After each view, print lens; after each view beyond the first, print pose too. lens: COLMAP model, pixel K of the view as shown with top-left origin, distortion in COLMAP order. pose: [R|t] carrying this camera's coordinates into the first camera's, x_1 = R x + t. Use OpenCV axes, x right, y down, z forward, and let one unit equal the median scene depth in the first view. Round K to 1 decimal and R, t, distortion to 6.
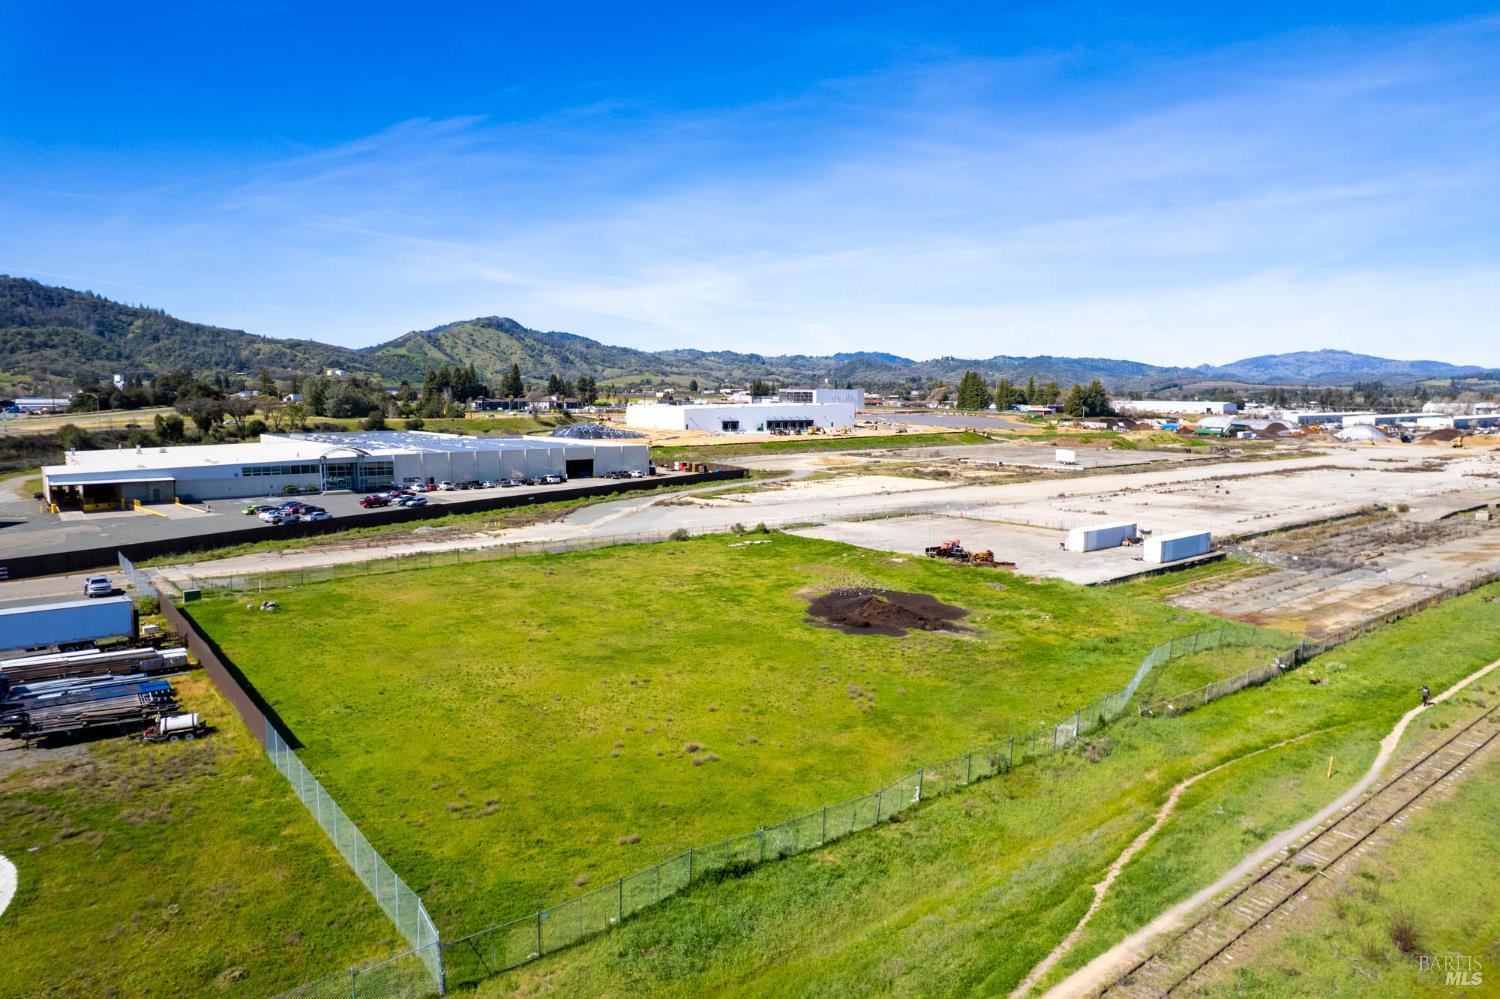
lens RADIAL K [[974.9, 0, 757.0], [0, 974.9, 468.3], [0, 0, 1]] dist [-0.072111, 0.061475]
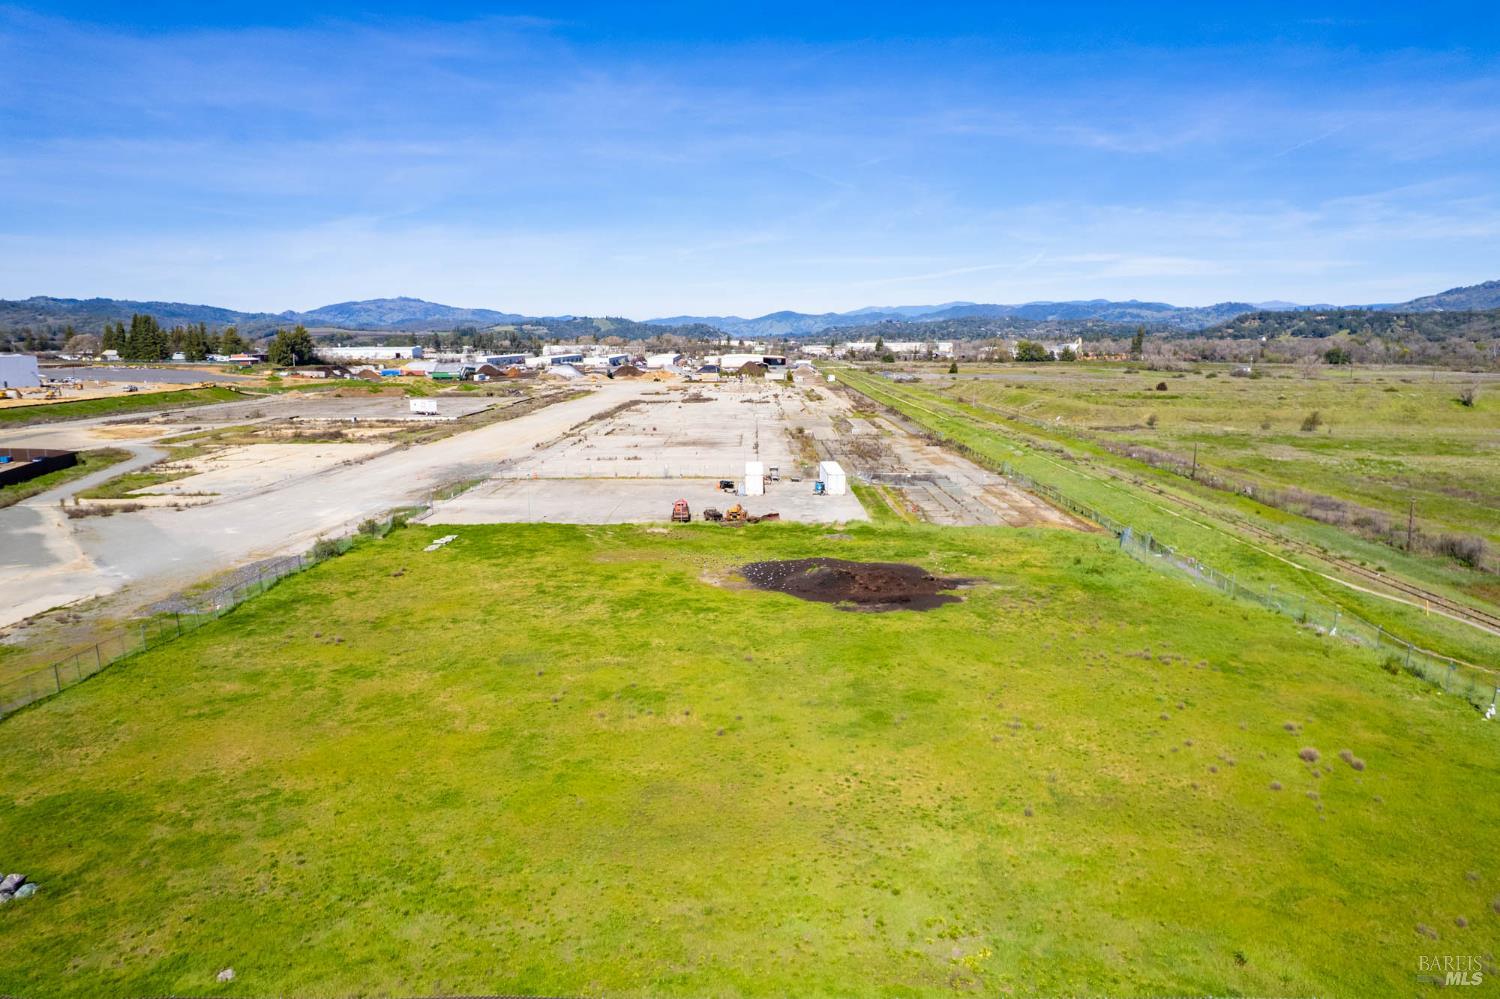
lens RADIAL K [[974.9, 0, 757.0], [0, 974.9, 468.3], [0, 0, 1]] dist [-0.072111, 0.061475]
pose [[0.619244, -0.107741, 0.777771, -0.092910], [0.065108, 0.994176, 0.085881, -0.005583], [-0.782494, -0.002543, 0.622653, 0.082249]]
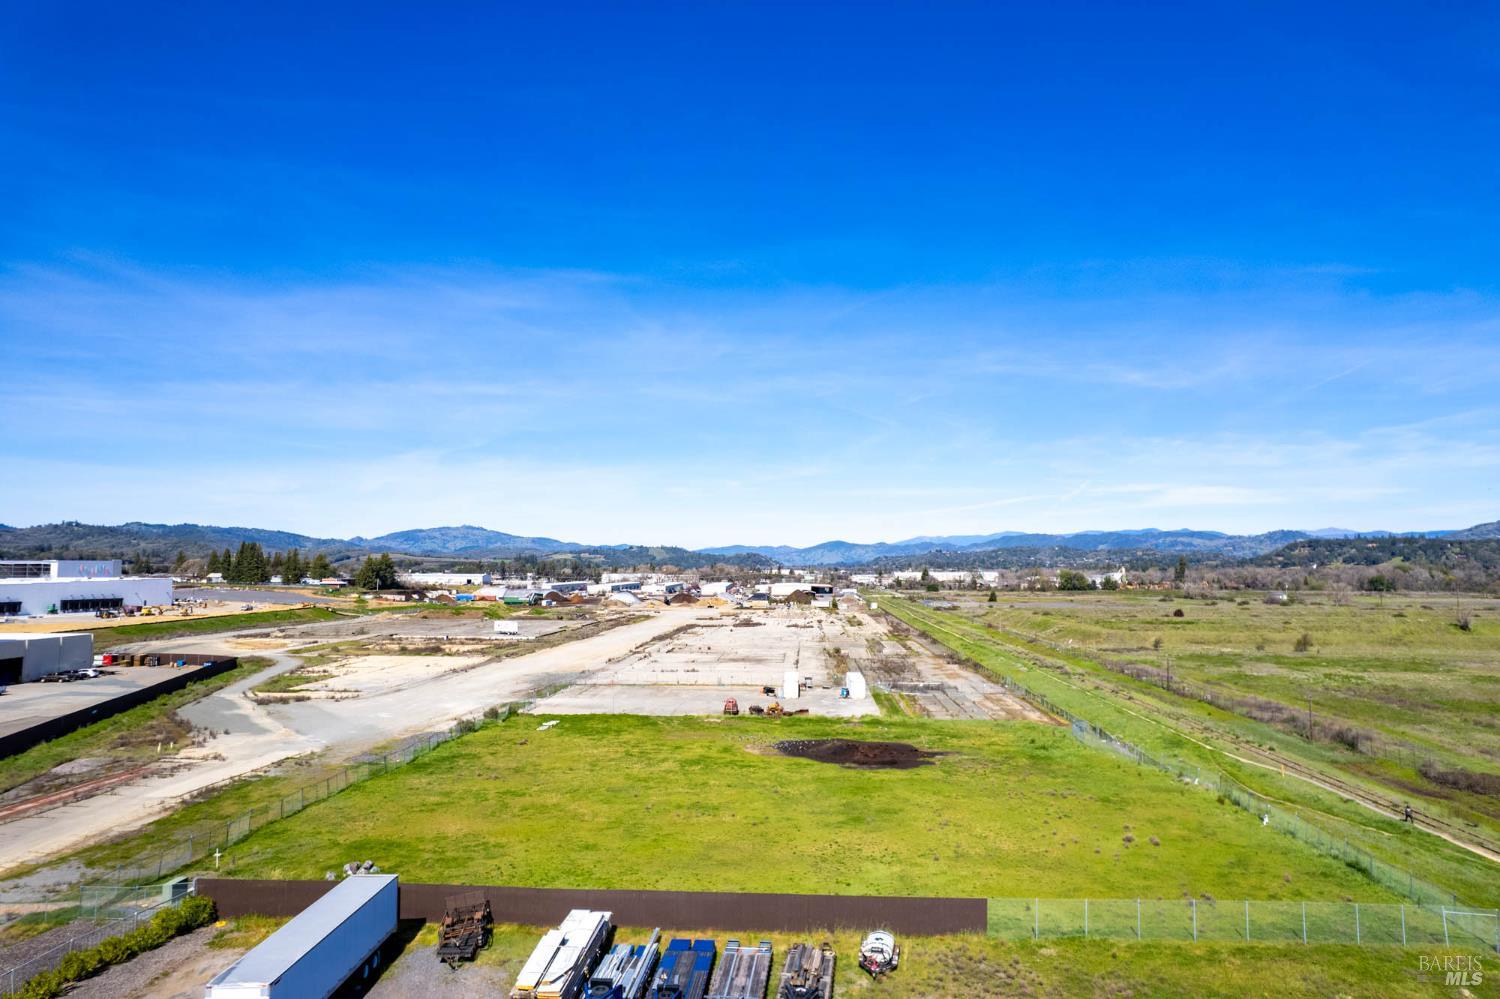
lens RADIAL K [[974.9, 0, 757.0], [0, 974.9, 468.3], [0, 0, 1]] dist [-0.072111, 0.061475]
pose [[0.660242, 0.074320, 0.747367, -0.133642], [0.058992, 0.986886, -0.150254, -0.003755], [-0.748732, 0.143293, 0.647199, 0.044619]]
